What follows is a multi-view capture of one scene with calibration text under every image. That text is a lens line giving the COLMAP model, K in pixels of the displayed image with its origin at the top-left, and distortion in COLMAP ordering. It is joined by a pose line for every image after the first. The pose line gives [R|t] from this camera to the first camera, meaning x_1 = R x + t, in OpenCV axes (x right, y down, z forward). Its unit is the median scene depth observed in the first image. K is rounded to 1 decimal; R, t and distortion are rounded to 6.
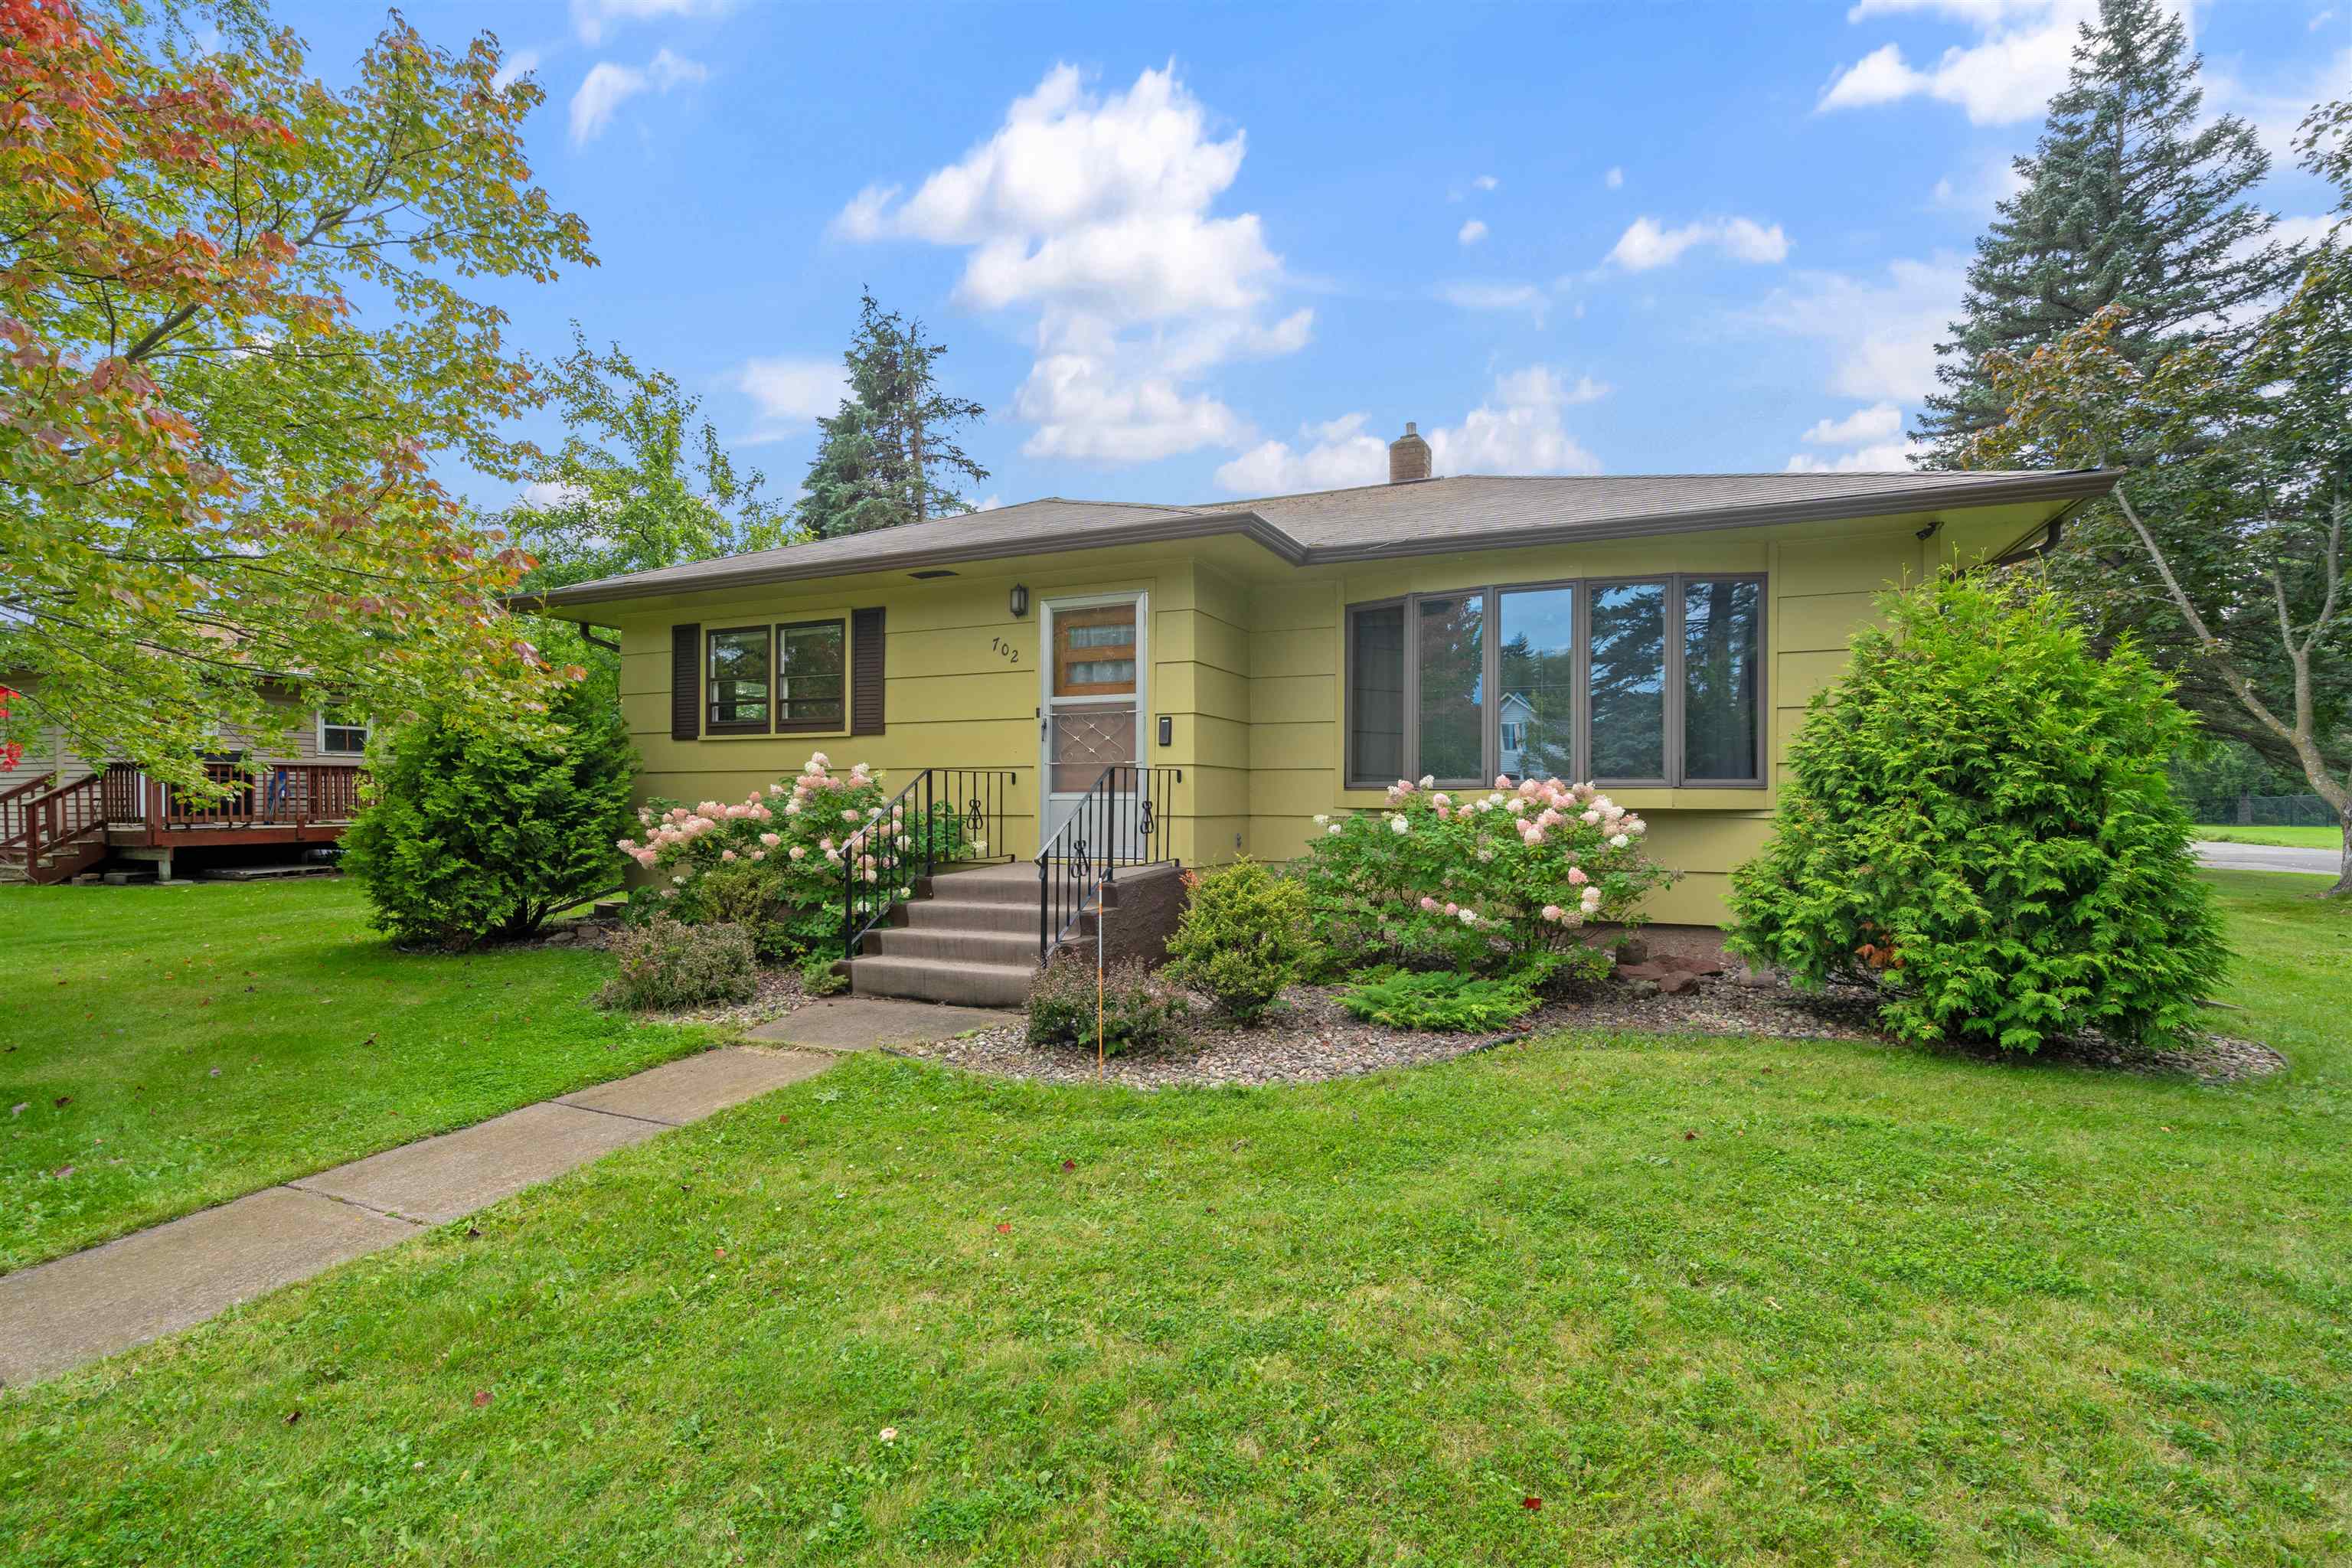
lens RADIAL K [[1077.4, 0, 1177.3], [0, 1077.4, 796.1], [0, 0, 1]] dist [-0.009581, -0.000159]
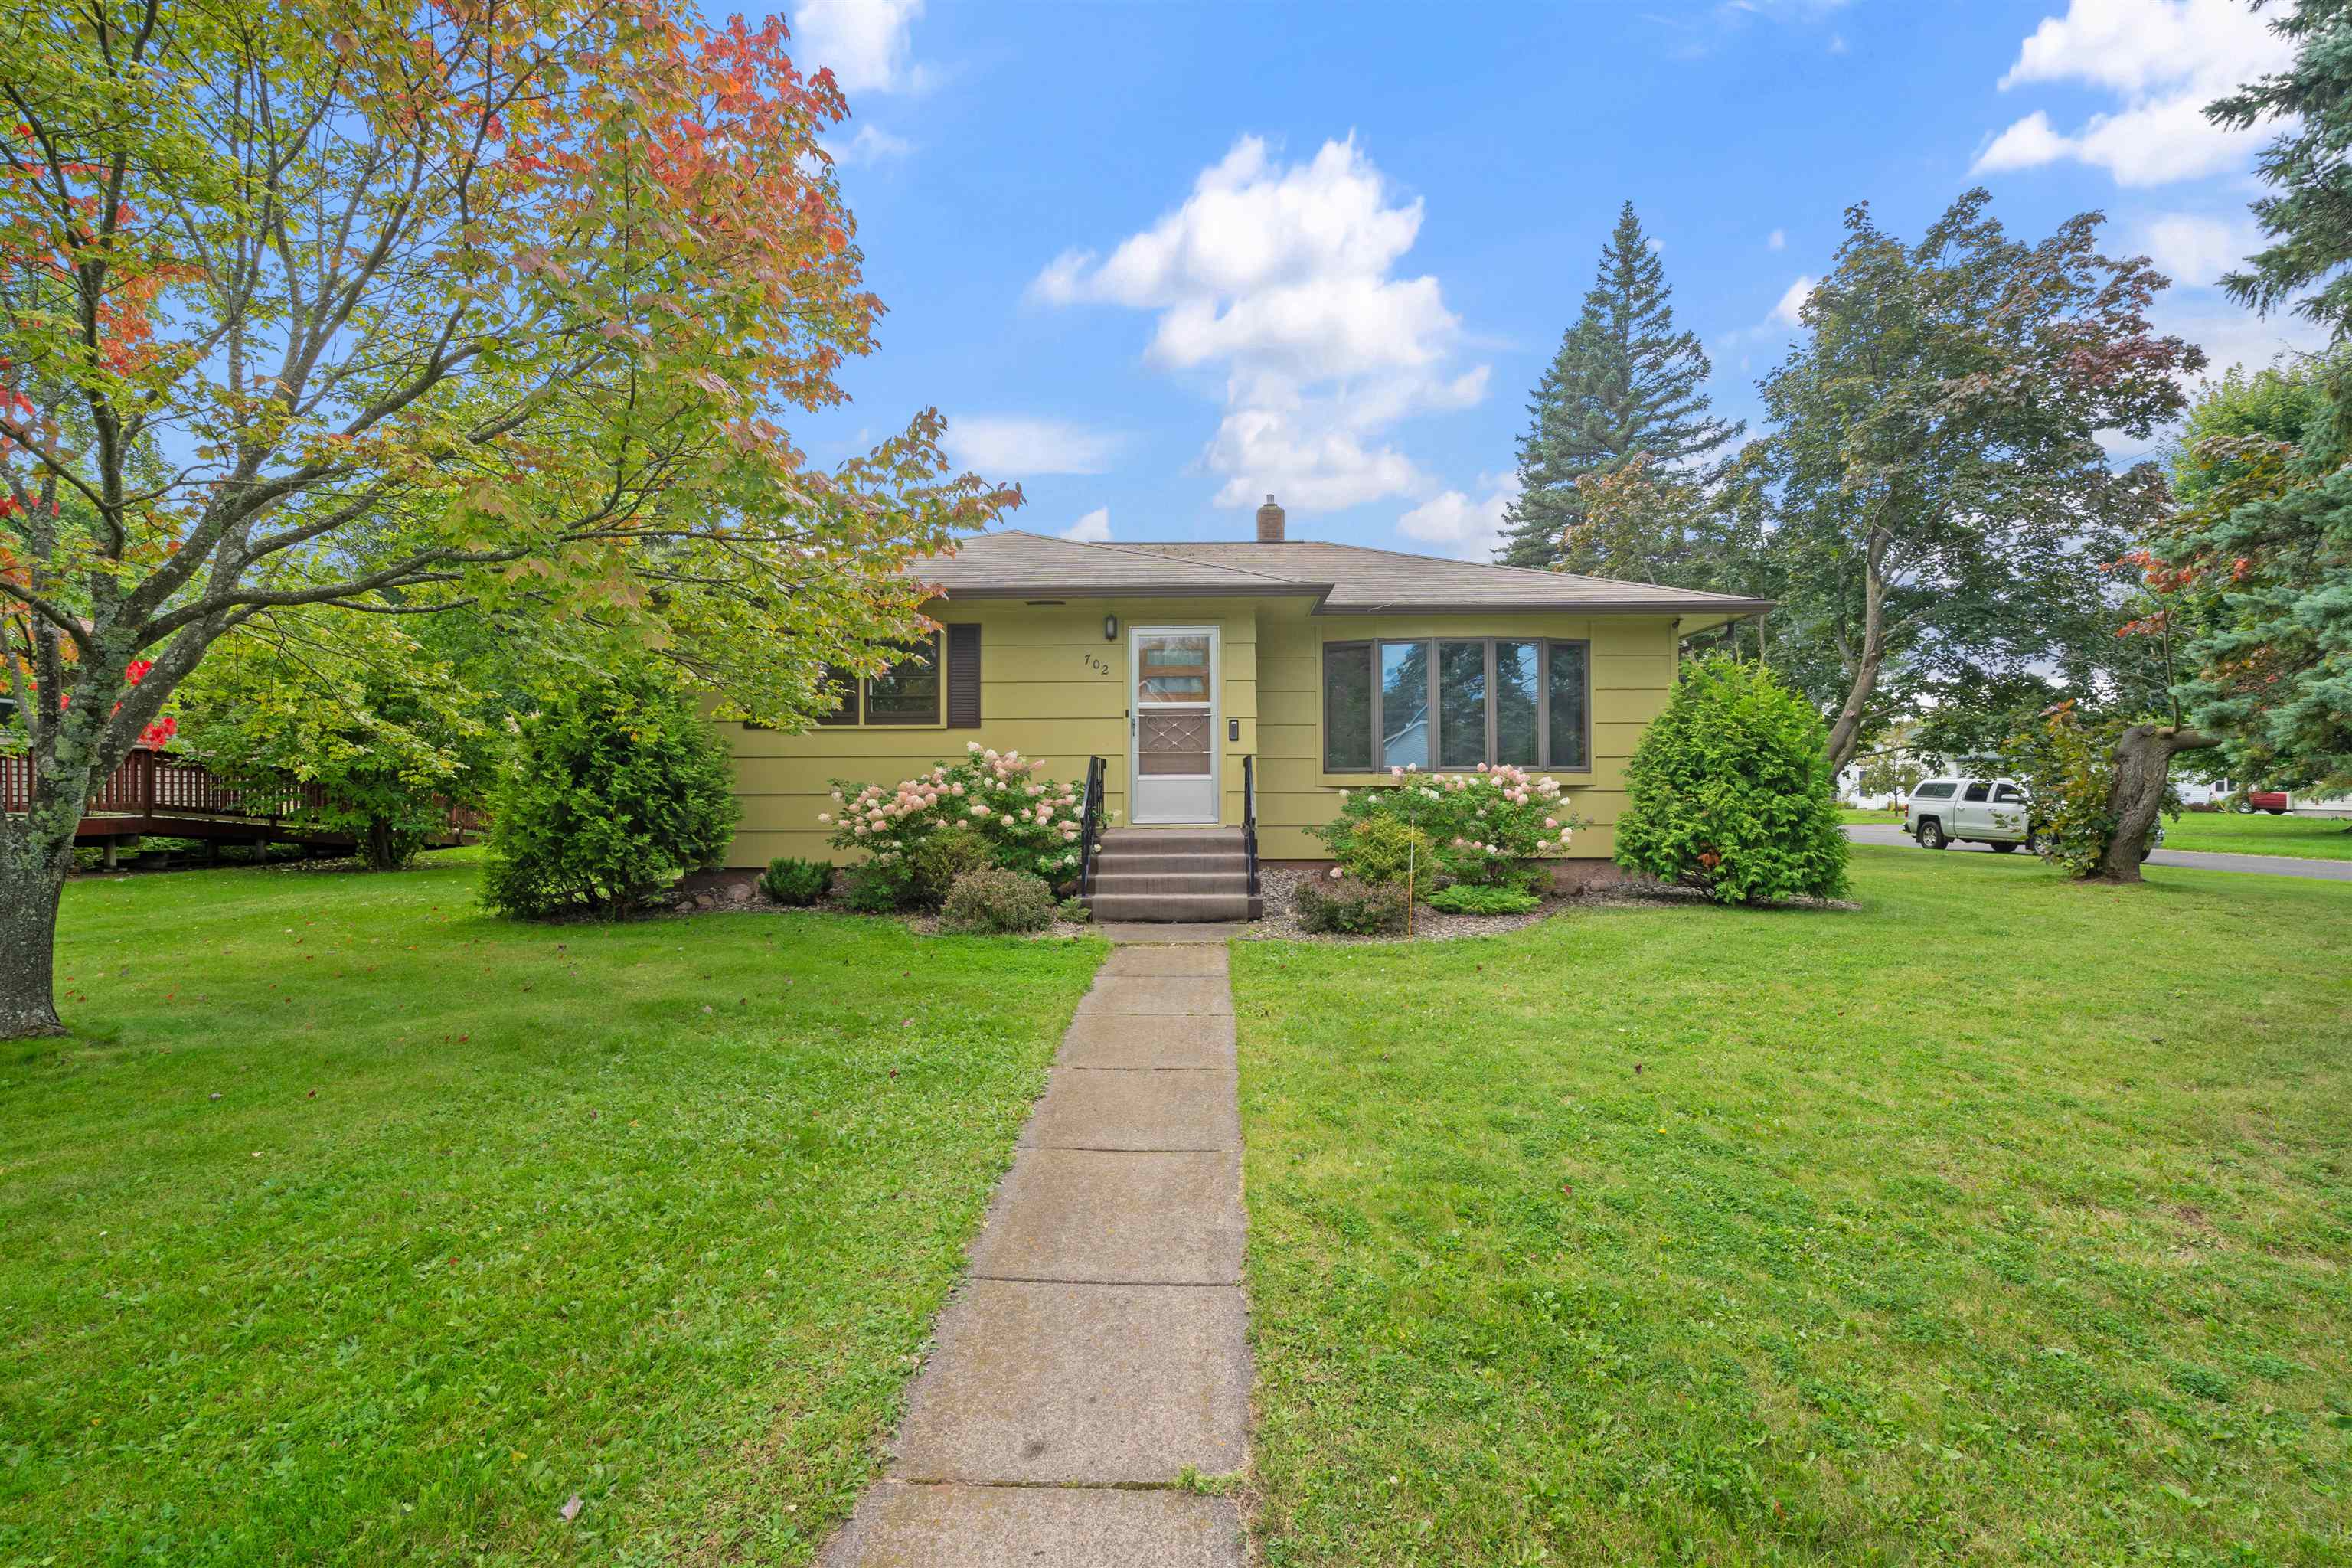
lens RADIAL K [[1077.4, 0, 1171.7], [0, 1077.4, 774.3], [0, 0, 1]] dist [-0.009581, -0.000159]
pose [[0.921329, 0.002128, 0.388778, -0.624978], [0.003663, 0.999893, -0.014153, 0.015414], [-0.388767, 0.014463, 0.921223, -0.242453]]
